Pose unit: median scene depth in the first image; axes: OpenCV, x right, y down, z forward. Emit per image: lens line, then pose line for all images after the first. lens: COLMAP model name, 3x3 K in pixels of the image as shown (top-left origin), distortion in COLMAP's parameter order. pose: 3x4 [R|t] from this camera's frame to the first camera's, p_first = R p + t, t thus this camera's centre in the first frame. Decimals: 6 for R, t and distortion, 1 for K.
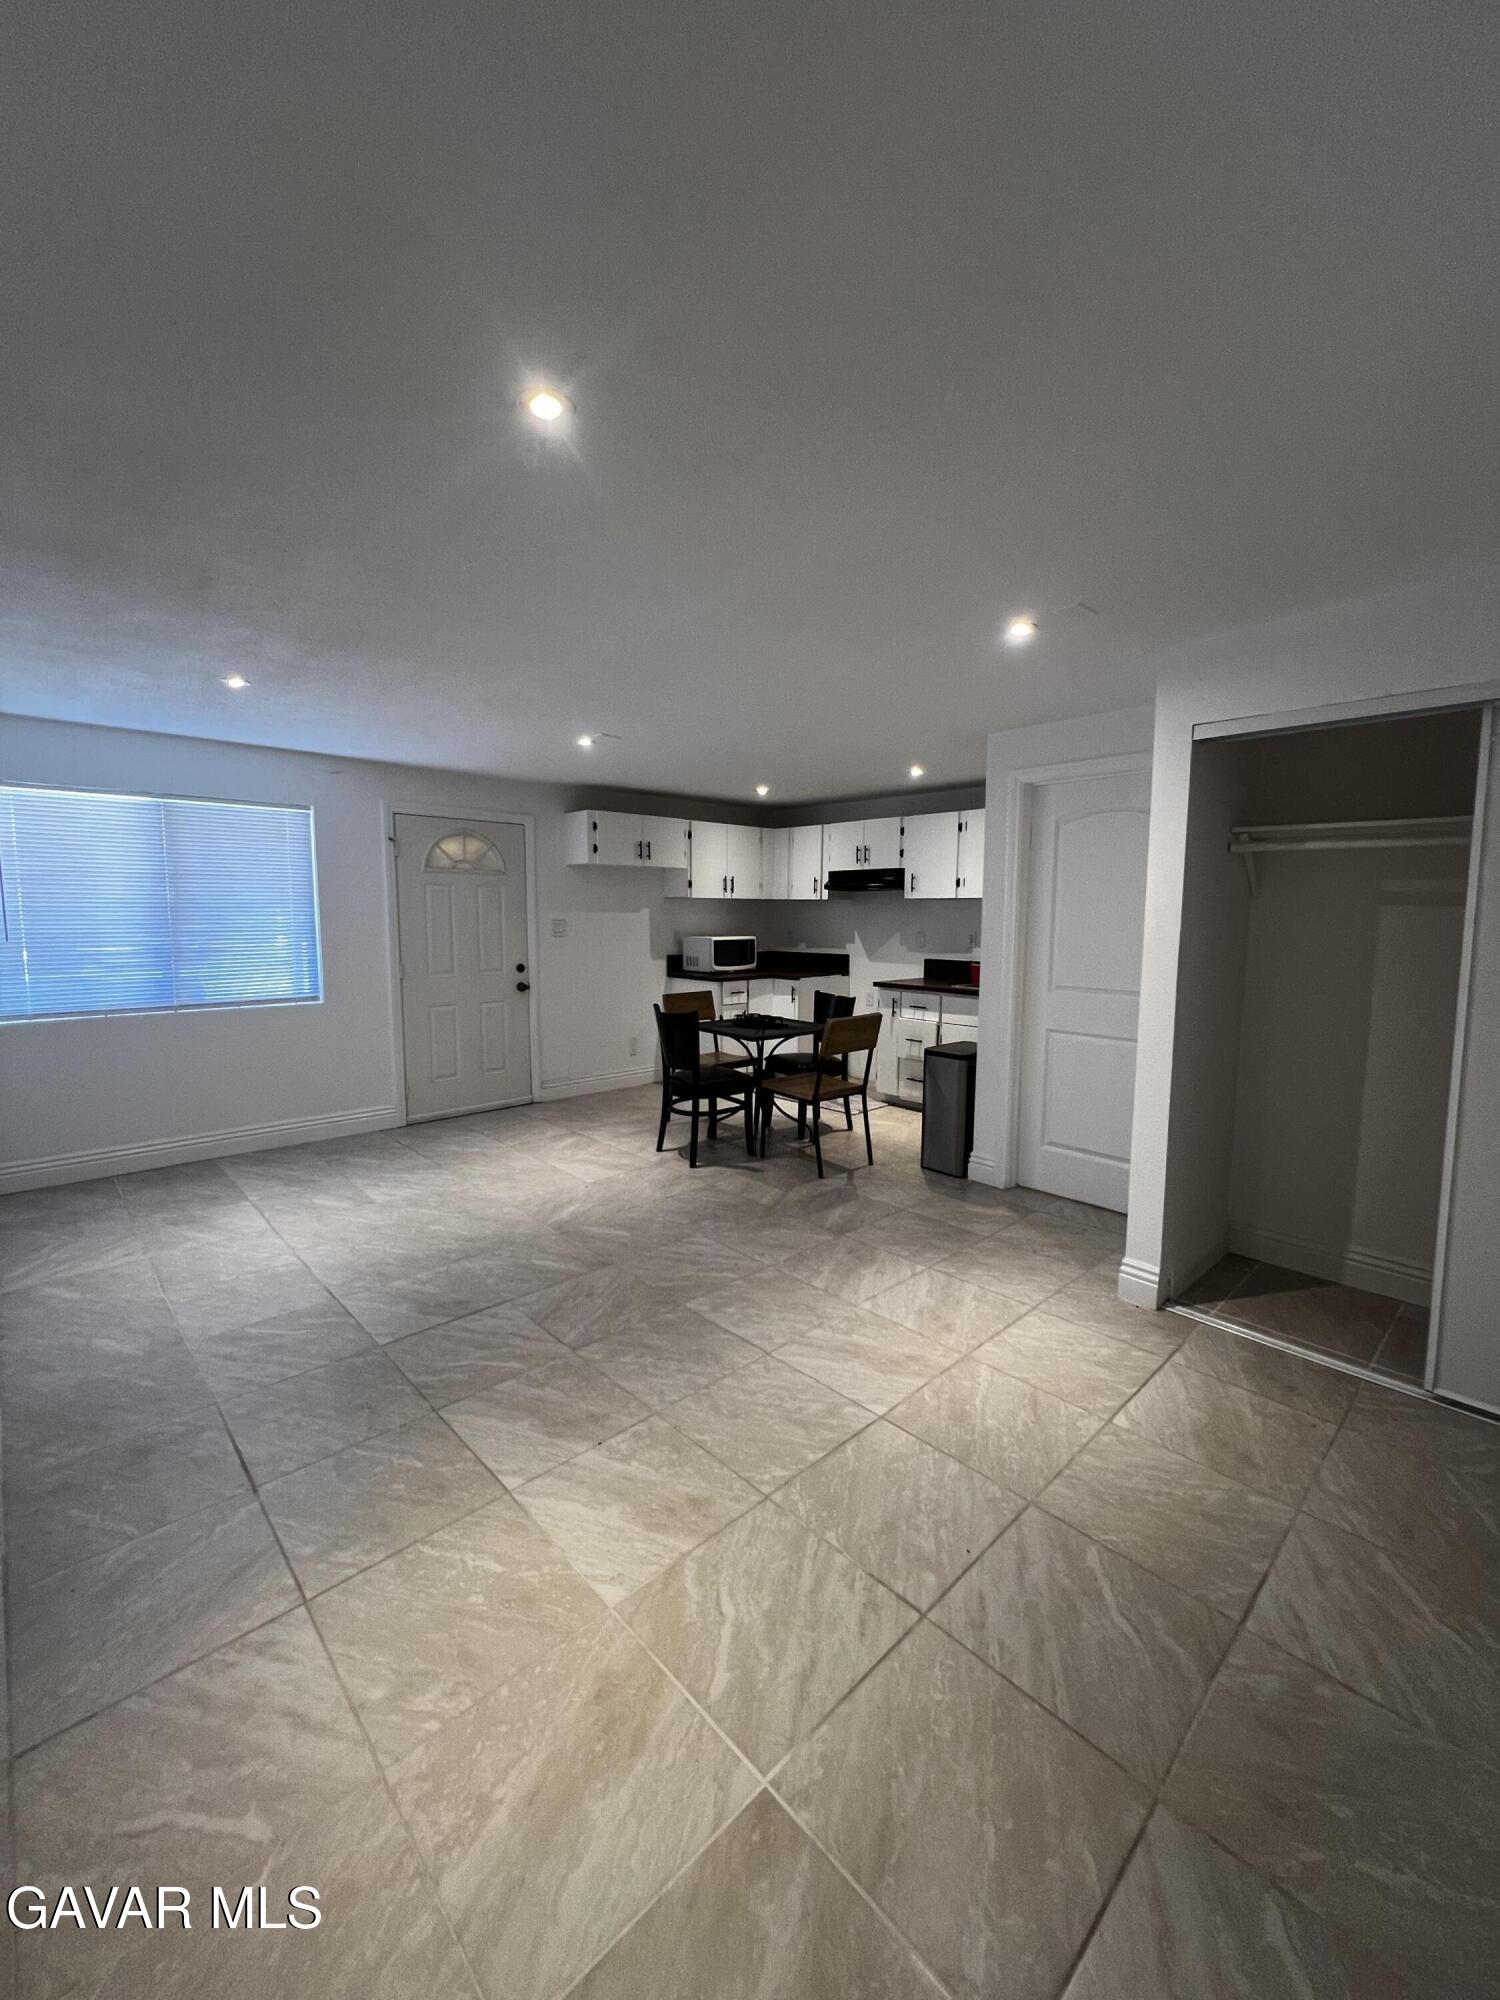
lens RADIAL K [[803.8, 0, 756.3], [0, 803.8, 995.3], [0, 0, 1]] dist [-0.004079, 0.000552]
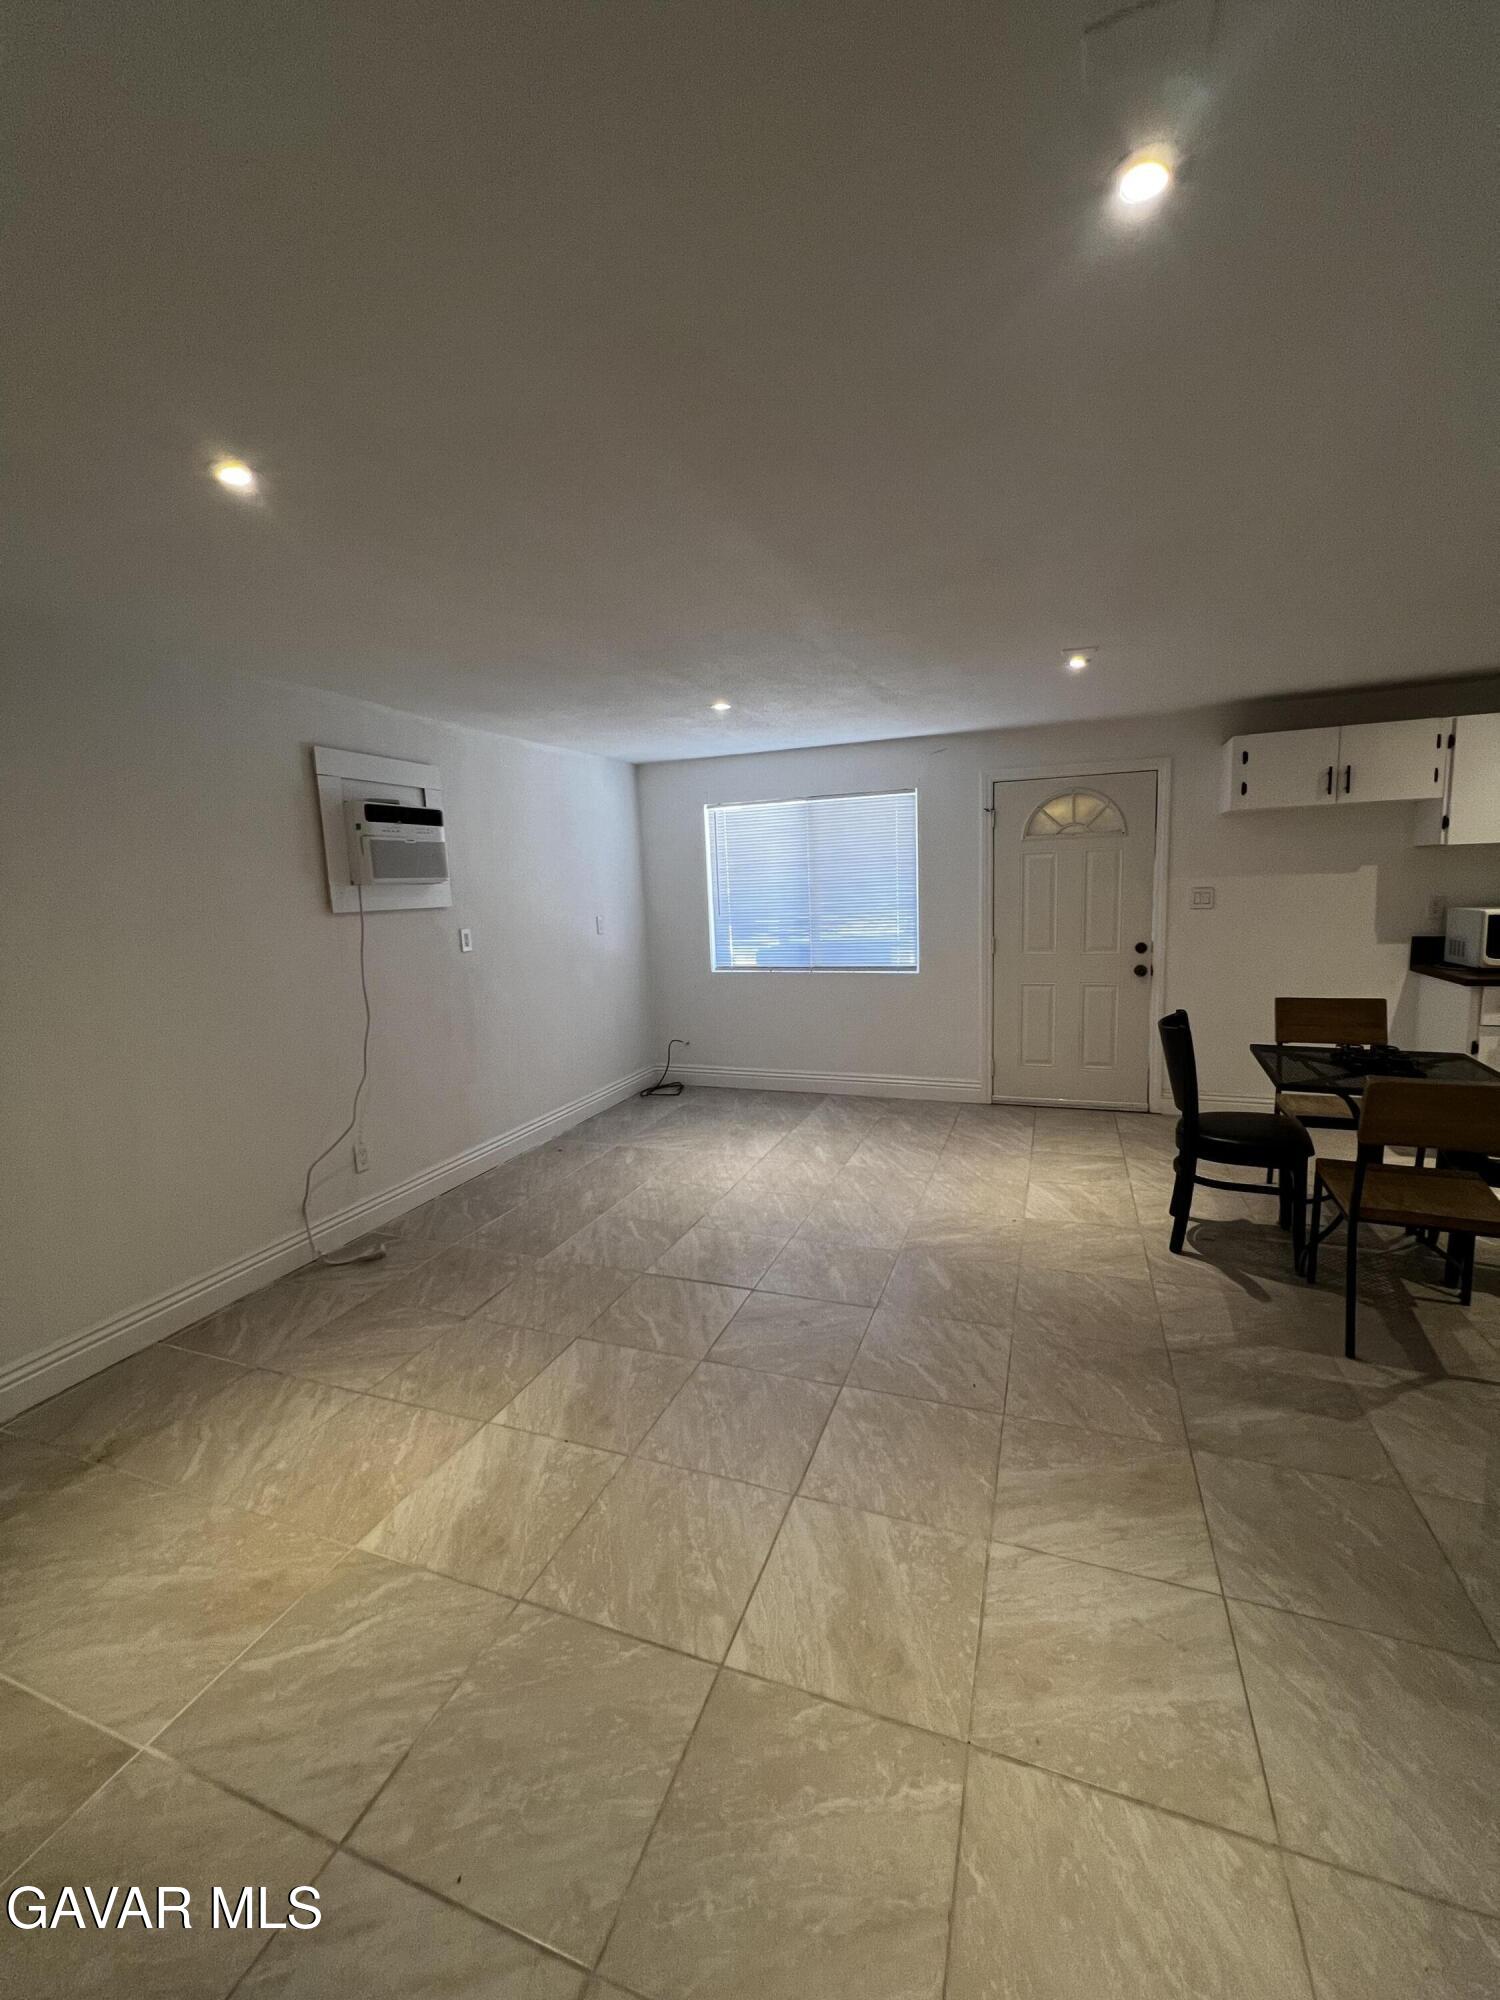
lens RADIAL K [[803.8, 0, 756.3], [0, 803.8, 995.3], [0, 0, 1]] dist [-0.004079, 0.000552]
pose [[0.432896, 0.099138, -0.895976, 0.438937], [-0.054349, 0.994996, 0.083836, -0.052152], [0.899804, 0.012403, 0.436118, 0.453801]]
